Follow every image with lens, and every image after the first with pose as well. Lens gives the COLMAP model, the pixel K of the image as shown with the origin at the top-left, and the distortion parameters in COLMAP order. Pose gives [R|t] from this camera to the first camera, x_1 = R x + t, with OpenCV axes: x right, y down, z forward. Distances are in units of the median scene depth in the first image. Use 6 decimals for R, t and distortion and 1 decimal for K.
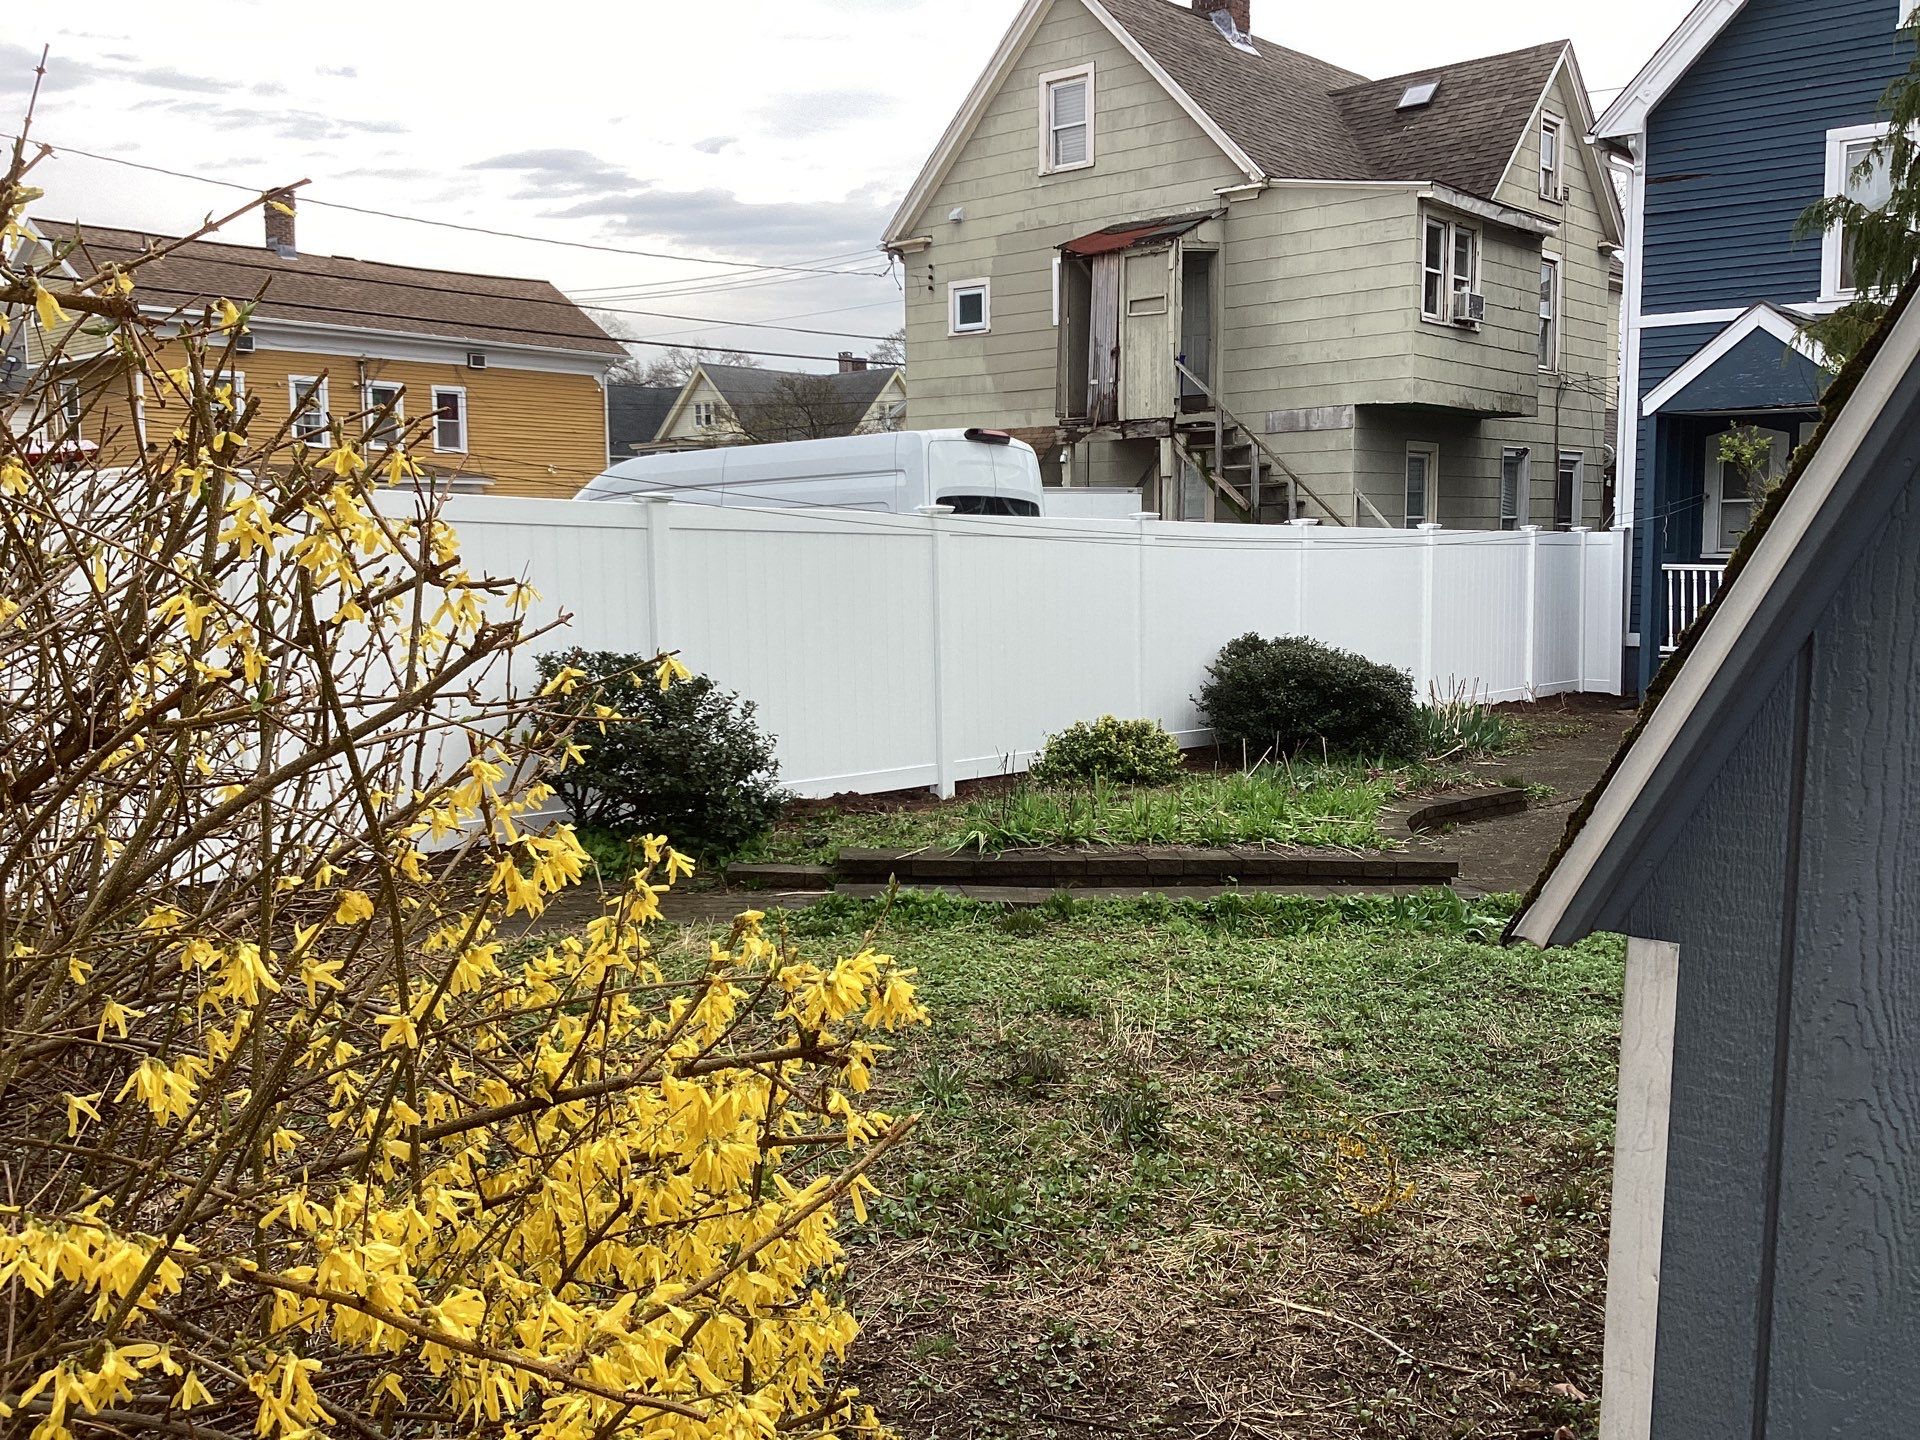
lens RADIAL K [[1786.1, 0, 960.1], [0, 1786.1, 718.5], [0, 0, 1]] dist [-0.025318, 0.000000]
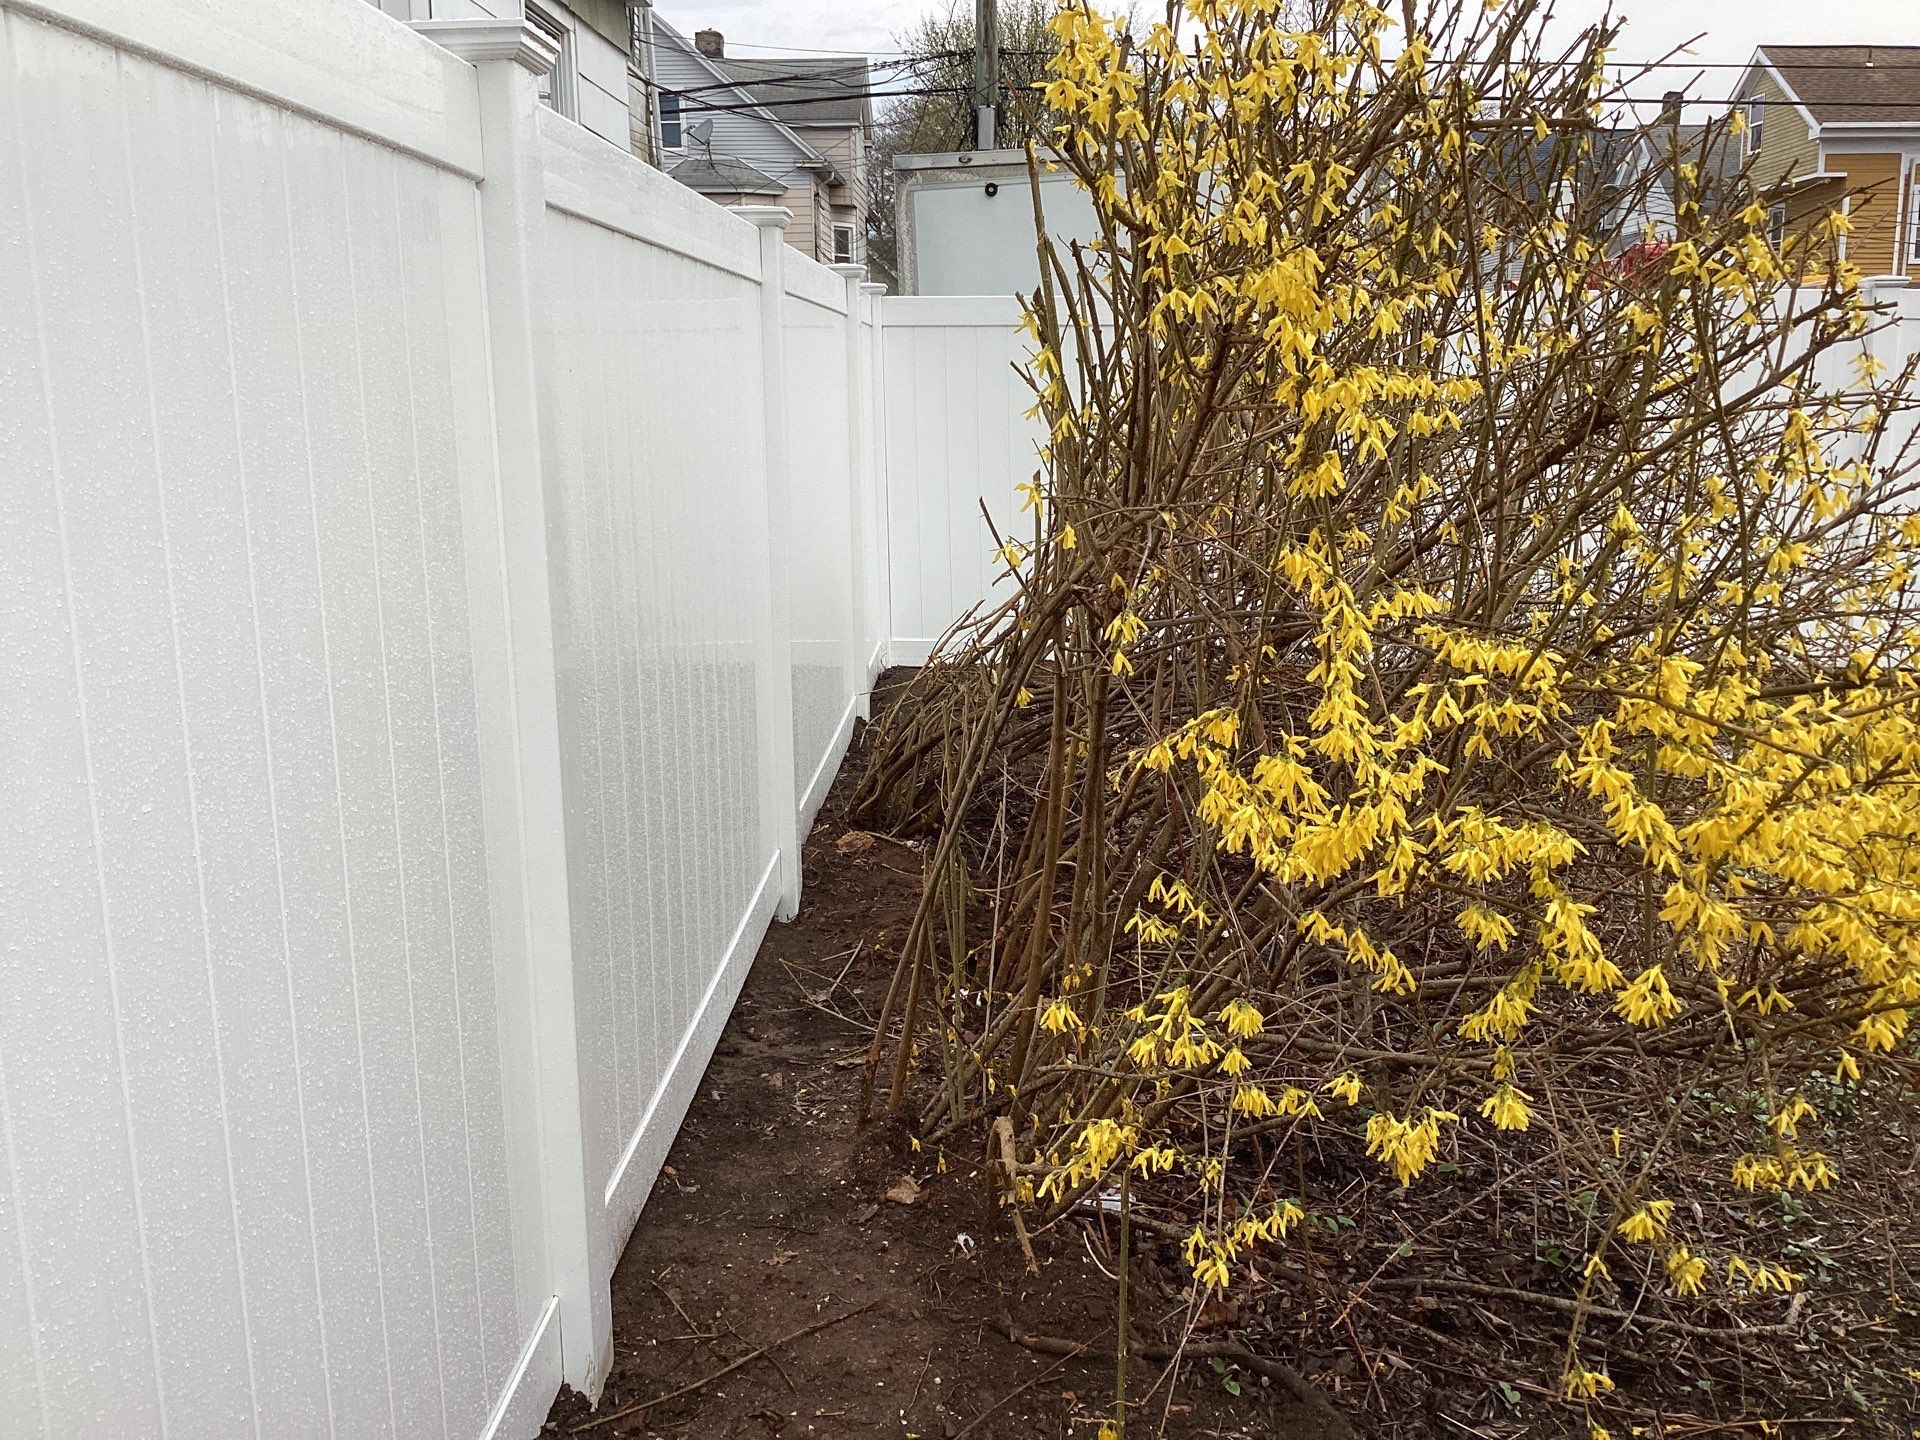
lens RADIAL K [[1786.1, 0, 961.5], [0, 1786.1, 720.9], [0, 0, 1]] dist [-0.025318, 0.000000]
pose [[0.628210, 0.163140, -0.760748, 0.390793], [-0.085640, 0.986328, 0.140794, 0.109376], [0.773316, -0.023298, 0.633592, -0.427498]]
